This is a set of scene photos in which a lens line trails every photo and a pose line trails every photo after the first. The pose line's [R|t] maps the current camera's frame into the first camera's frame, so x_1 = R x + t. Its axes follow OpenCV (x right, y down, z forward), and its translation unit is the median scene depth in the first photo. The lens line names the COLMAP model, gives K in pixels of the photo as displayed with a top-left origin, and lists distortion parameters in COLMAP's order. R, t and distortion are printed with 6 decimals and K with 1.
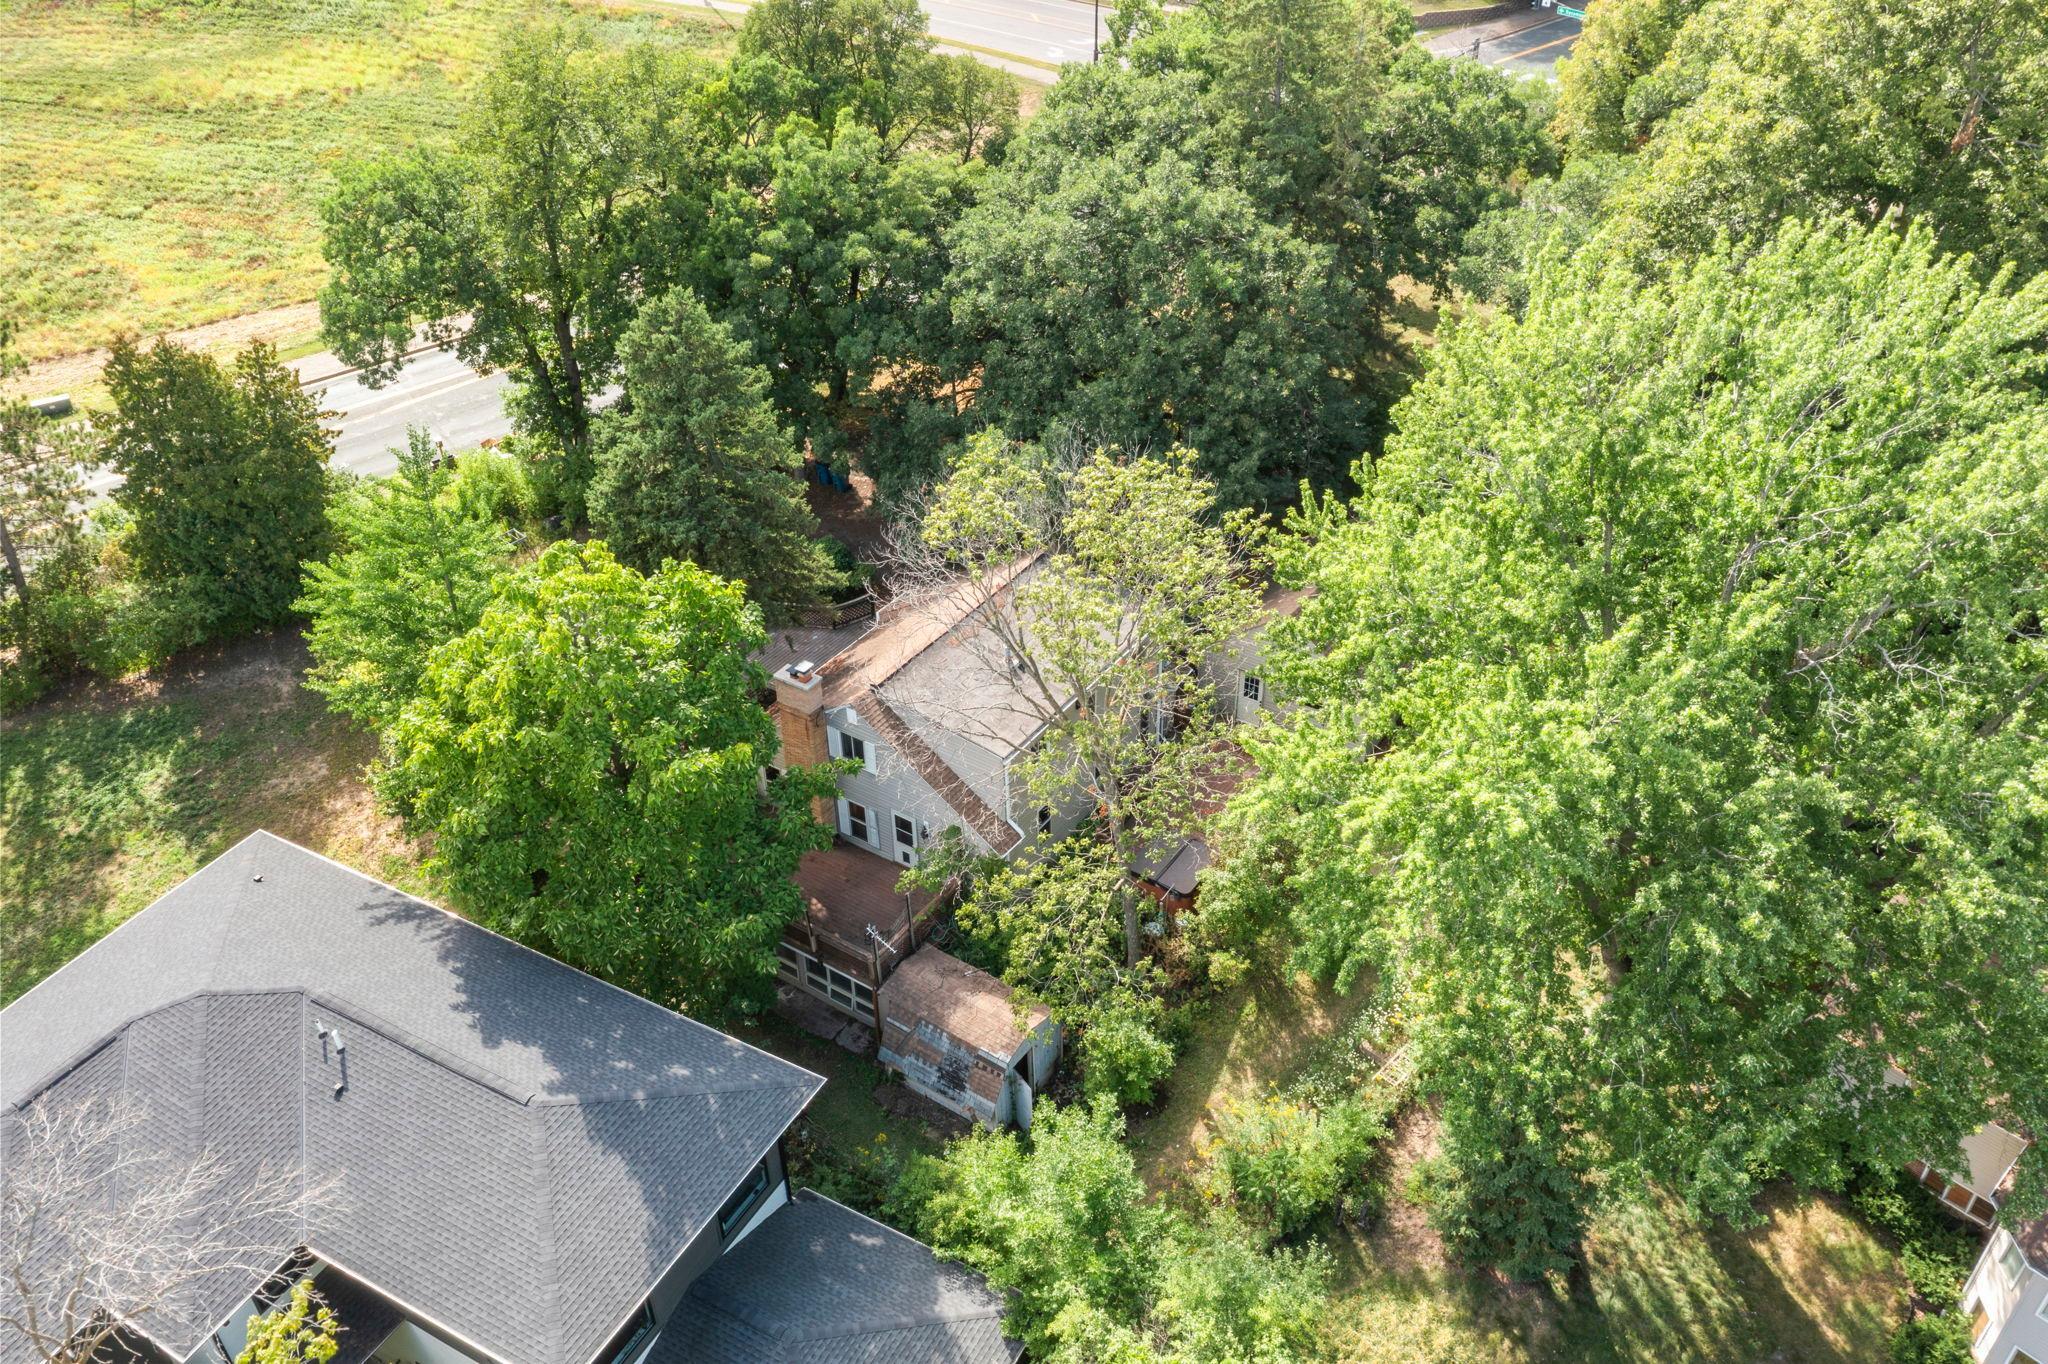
lens RADIAL K [[1595.2, 0, 1019.1], [0, 1595.2, 672.4], [0, 0, 1]] dist [-0.022572, 0.007182]
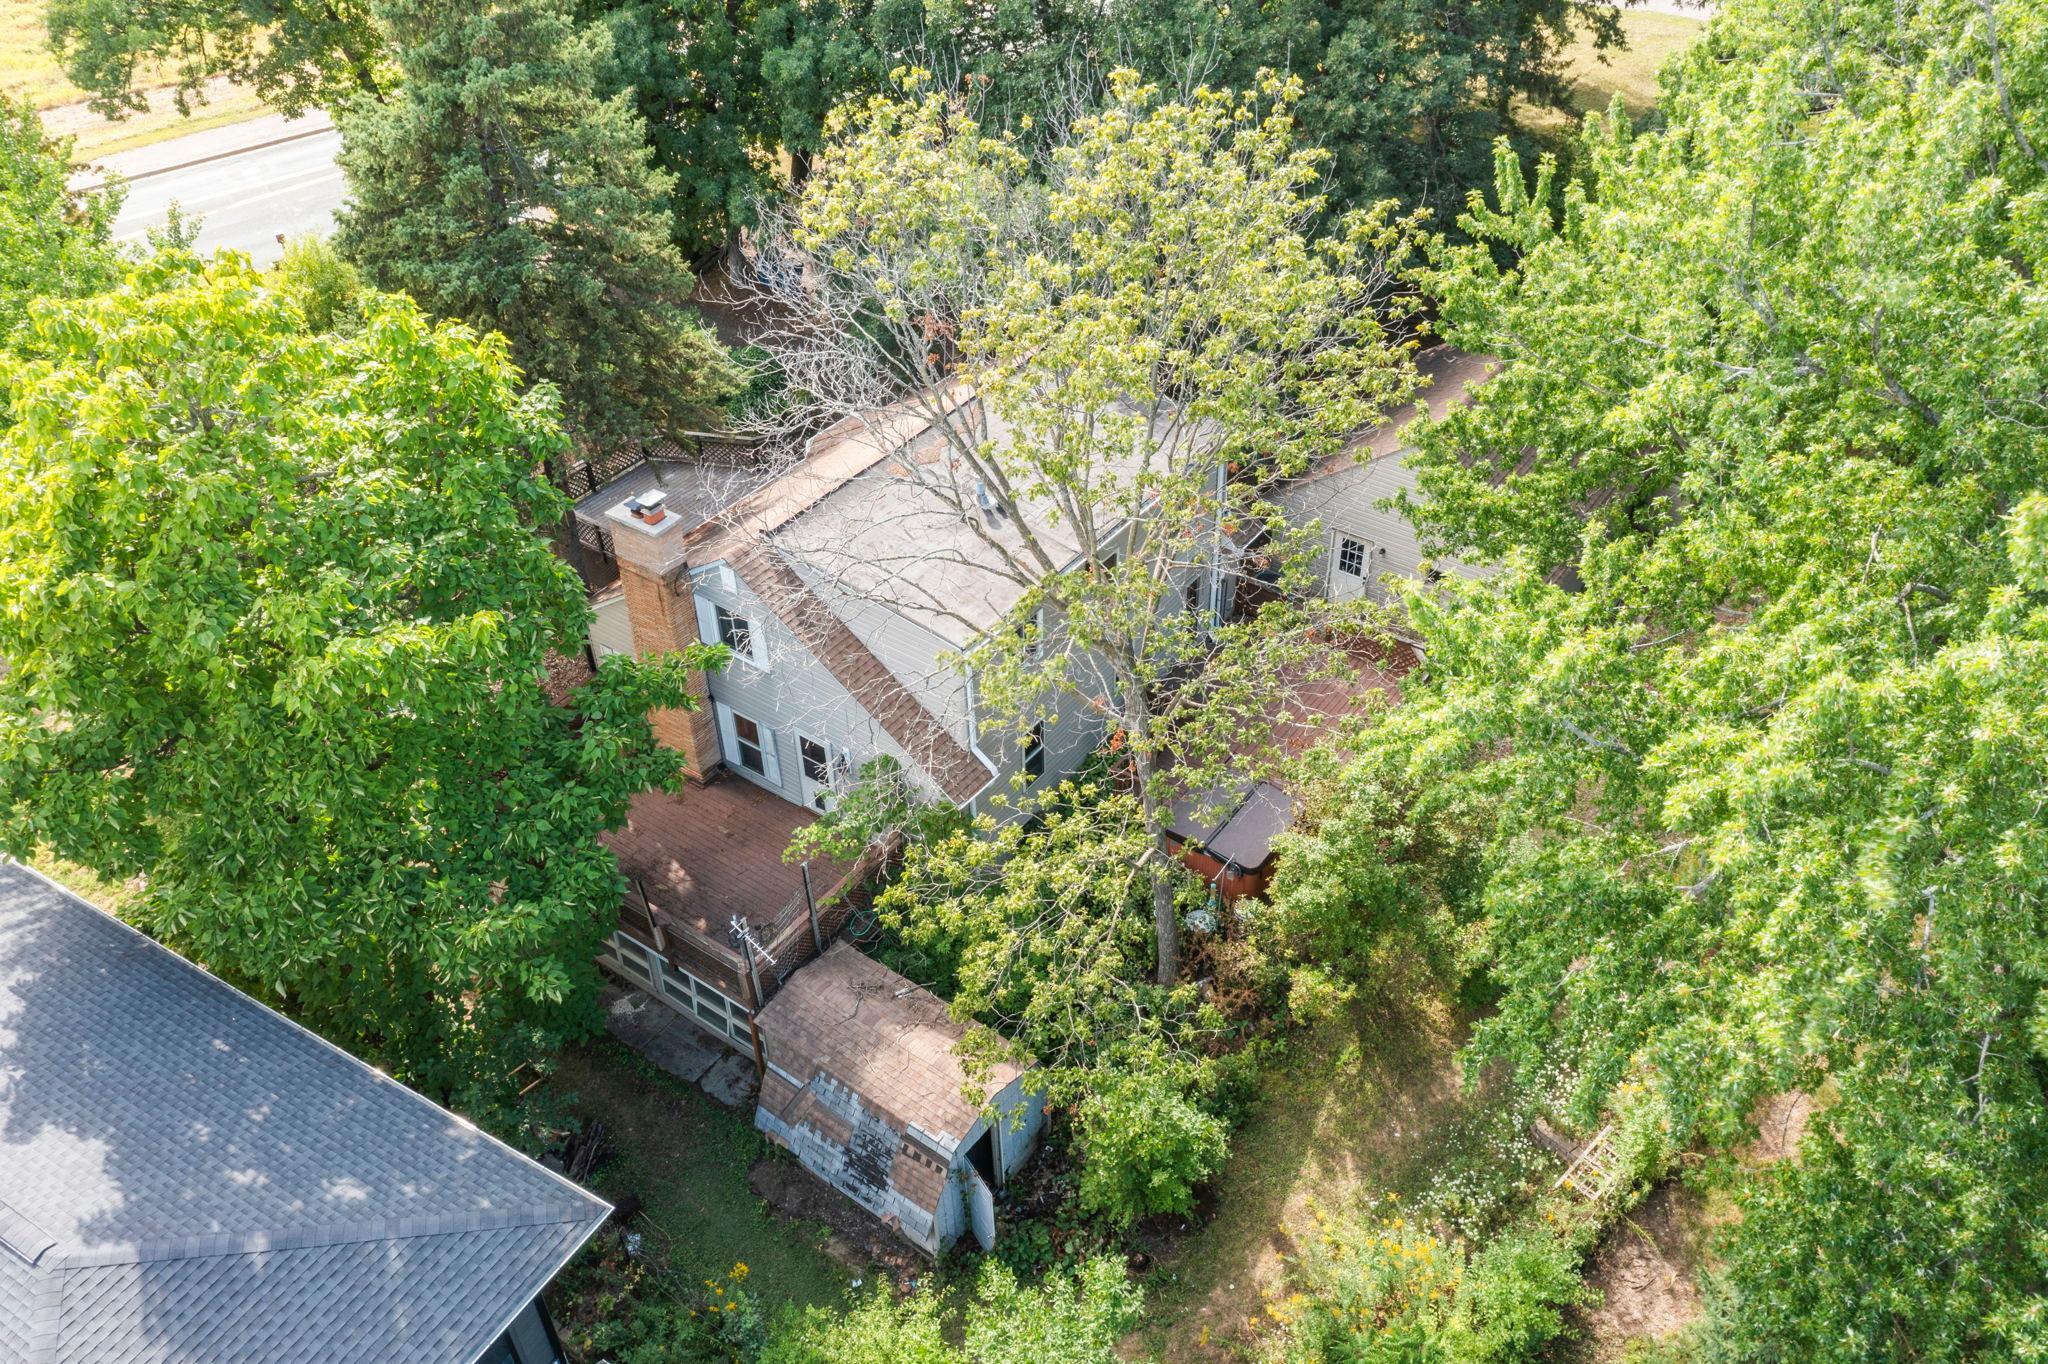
lens RADIAL K [[1595.2, 0, 1019.1], [0, 1595.2, 672.4], [0, 0, 1]] dist [-0.022572, 0.007182]
pose [[0.999460, 0.018508, -0.027143, 0.030193], [-0.016926, 0.998209, 0.057386, 0.028198], [0.028156, -0.056896, 0.997983, 0.401594]]
